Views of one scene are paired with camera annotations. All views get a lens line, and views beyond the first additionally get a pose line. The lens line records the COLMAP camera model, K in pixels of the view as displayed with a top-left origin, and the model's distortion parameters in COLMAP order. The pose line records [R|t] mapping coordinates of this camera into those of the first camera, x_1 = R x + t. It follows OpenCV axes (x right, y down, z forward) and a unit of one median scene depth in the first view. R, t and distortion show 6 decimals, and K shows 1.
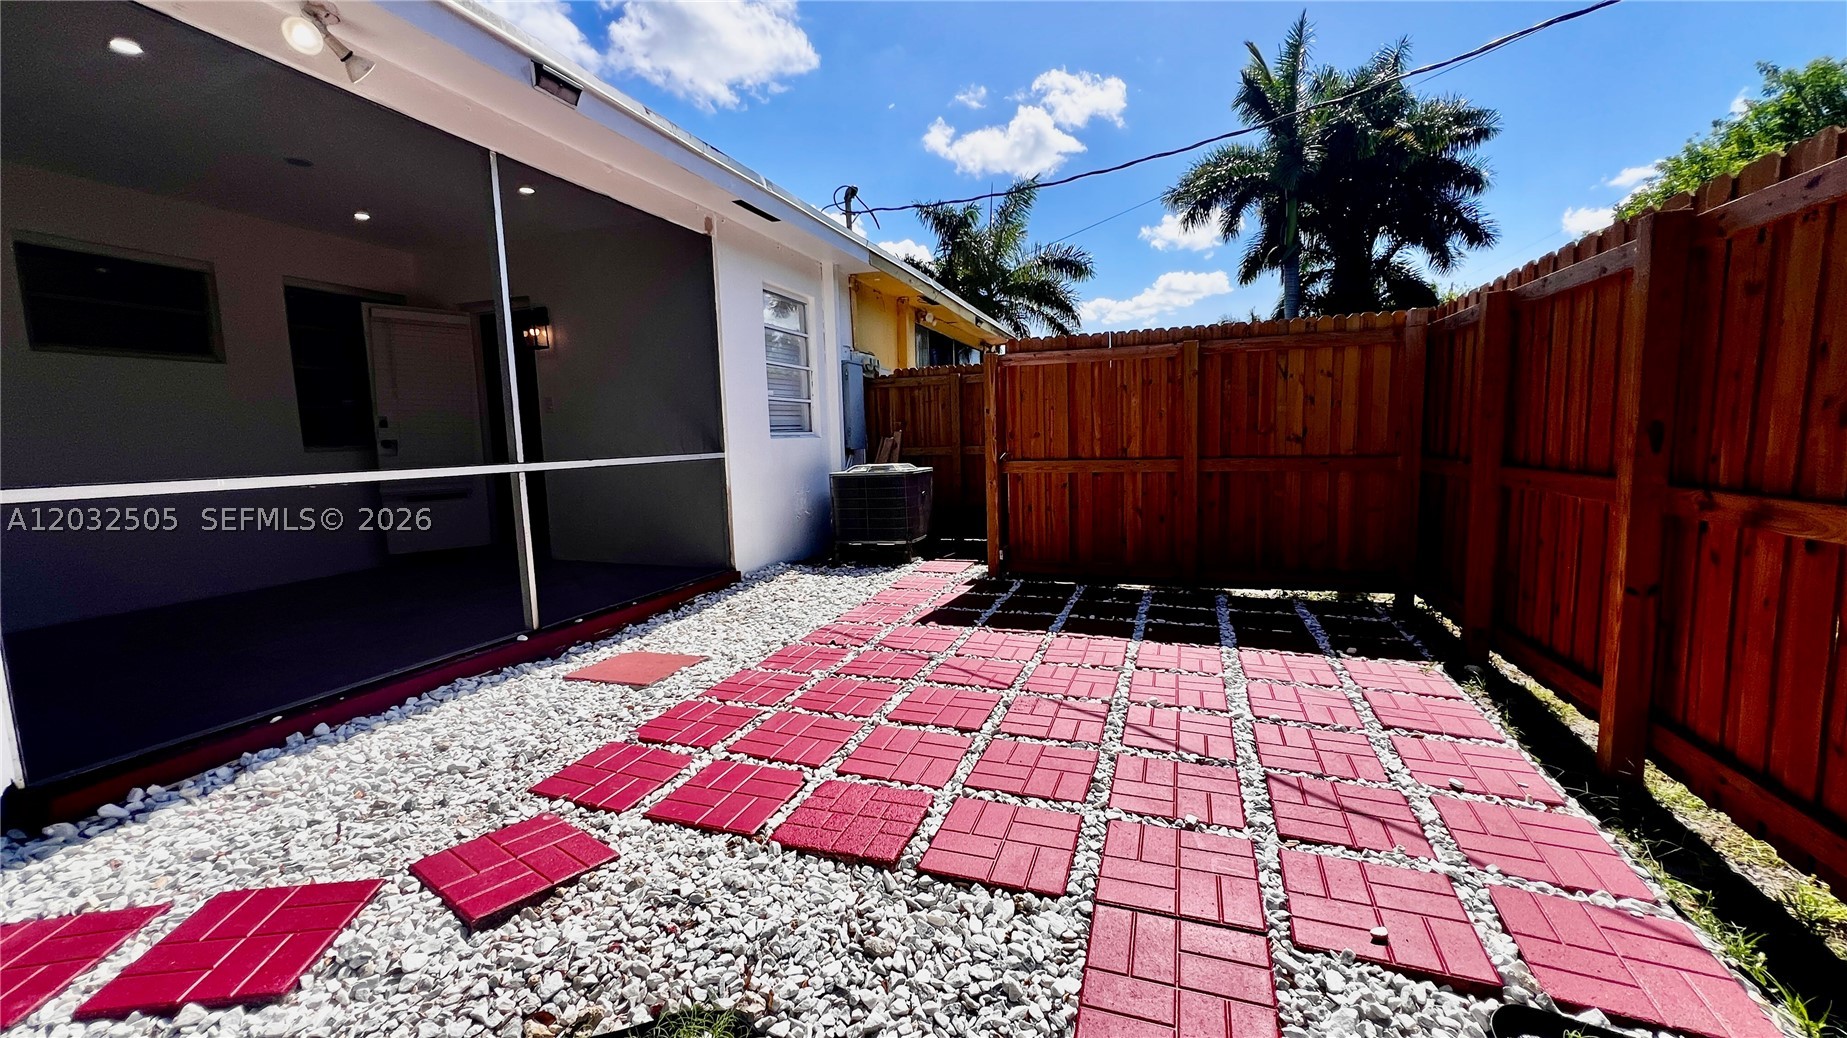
lens RADIAL K [[745.0, 0, 919.9], [0, 745.0, 505.1], [0, 0, 1]] dist [-0.005397, 0.001635]
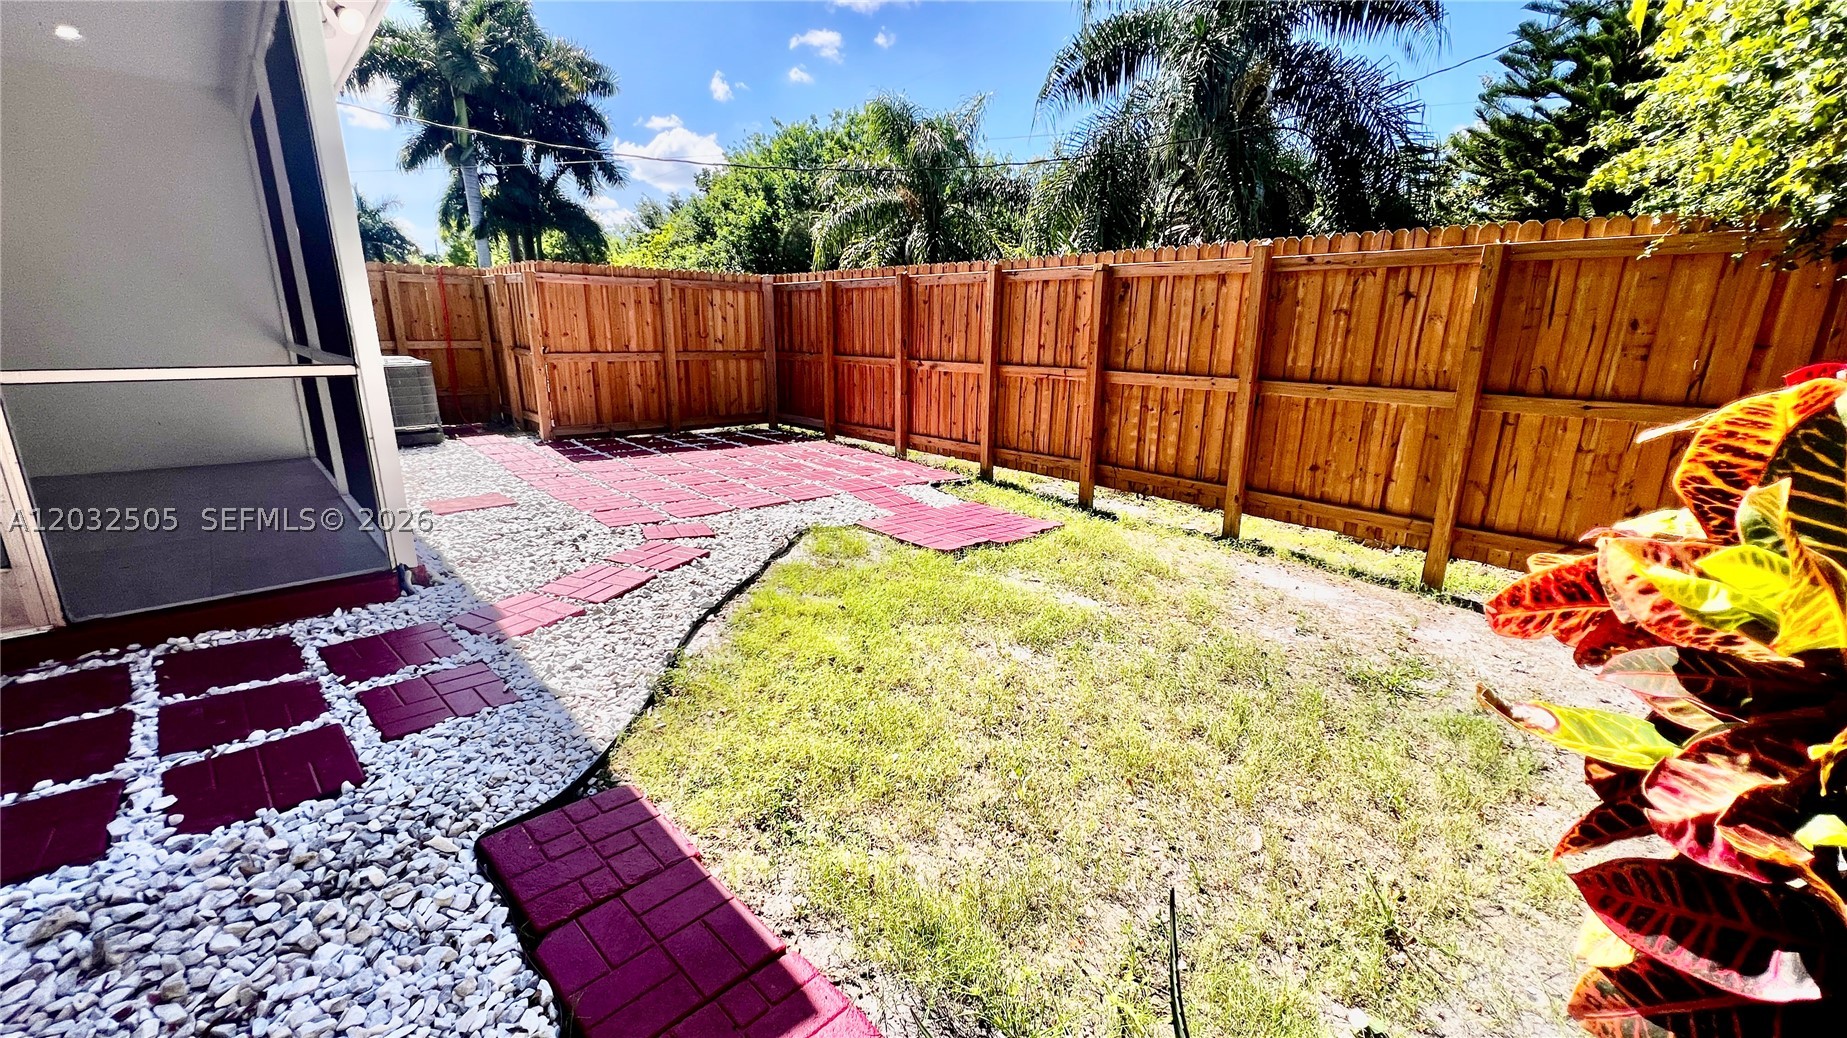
lens RADIAL K [[745.0, 0, 924.4], [0, 745.0, 527.3], [0, 0, 1]] dist [-0.005397, 0.001635]
pose [[0.460078, -0.196951, 0.865759, -0.782279], [0.056470, 0.979604, 0.192840, 0.027516], [-0.886081, -0.039832, 0.461816, -0.245062]]
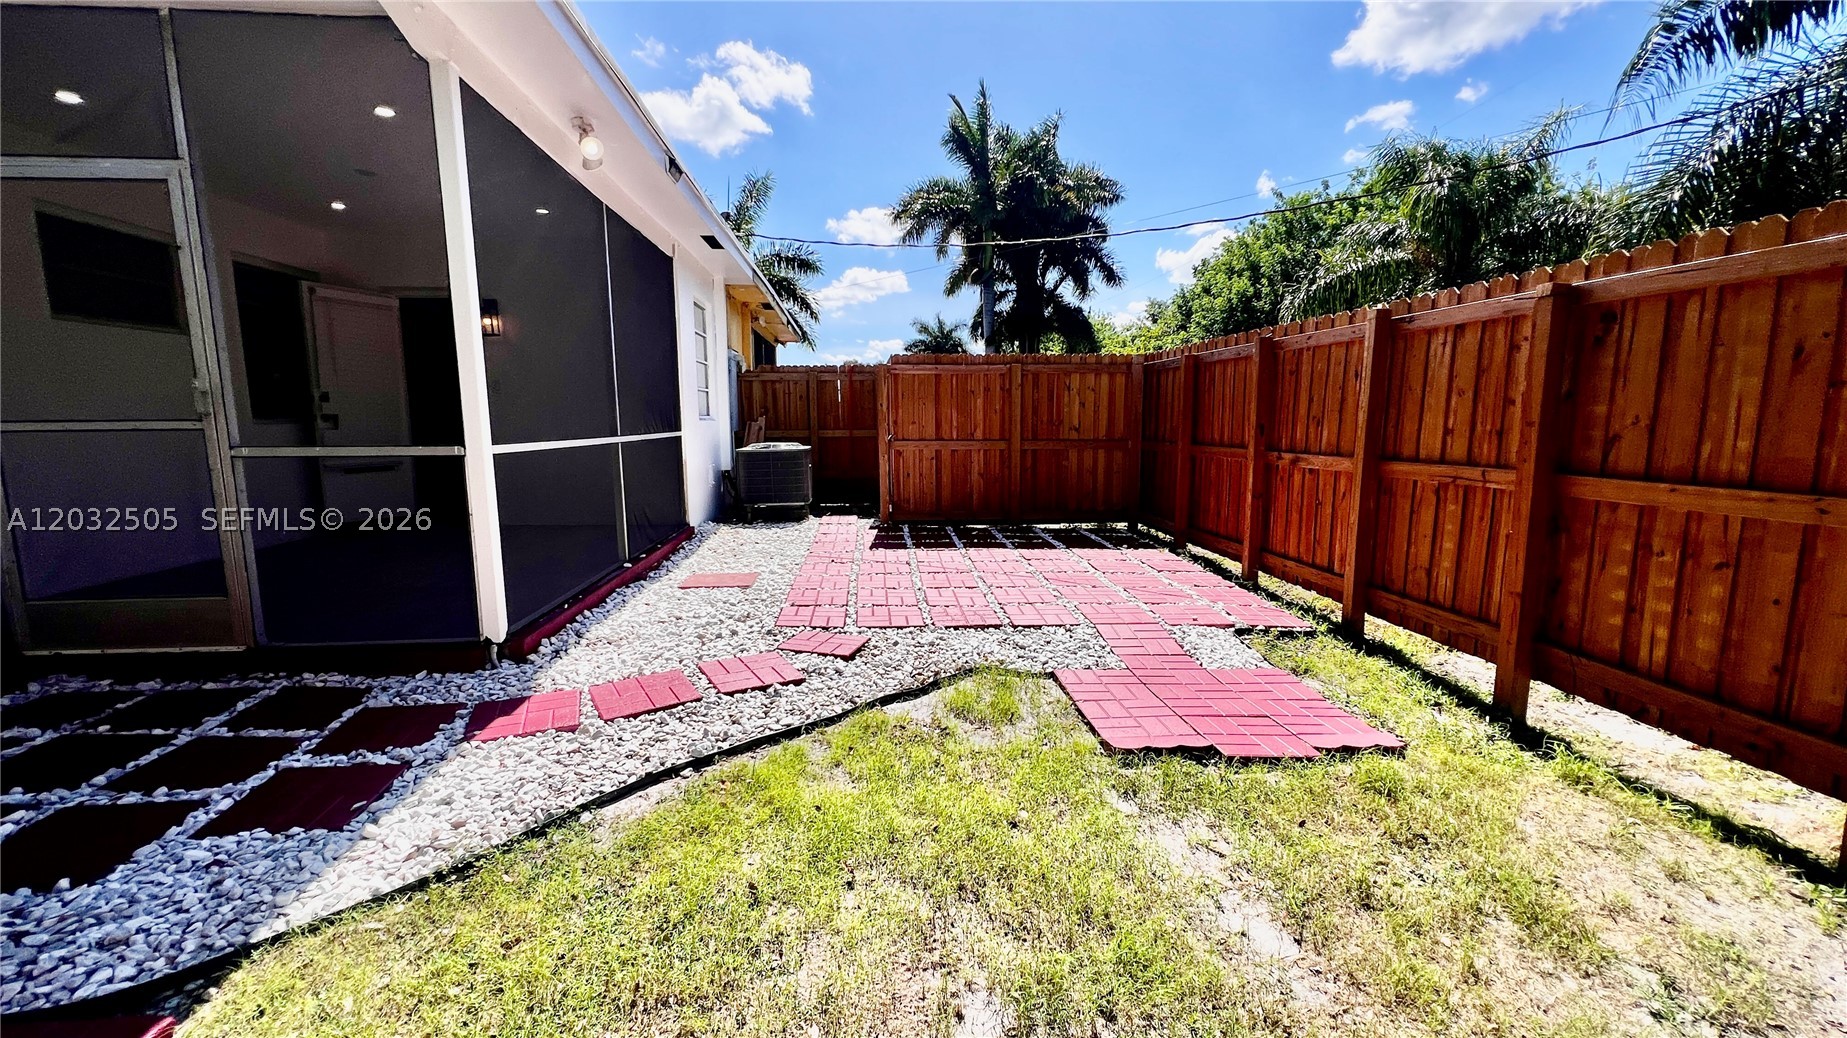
lens RADIAL K [[745.0, 0, 928.1], [0, 745.0, 523.6], [0, 0, 1]] dist [-0.005397, 0.001635]
pose [[0.912694, -0.033743, 0.407249, -0.385760], [0.016646, 0.998828, 0.045452, 0.031888], [-0.408305, -0.034704, 0.912185, -0.299981]]
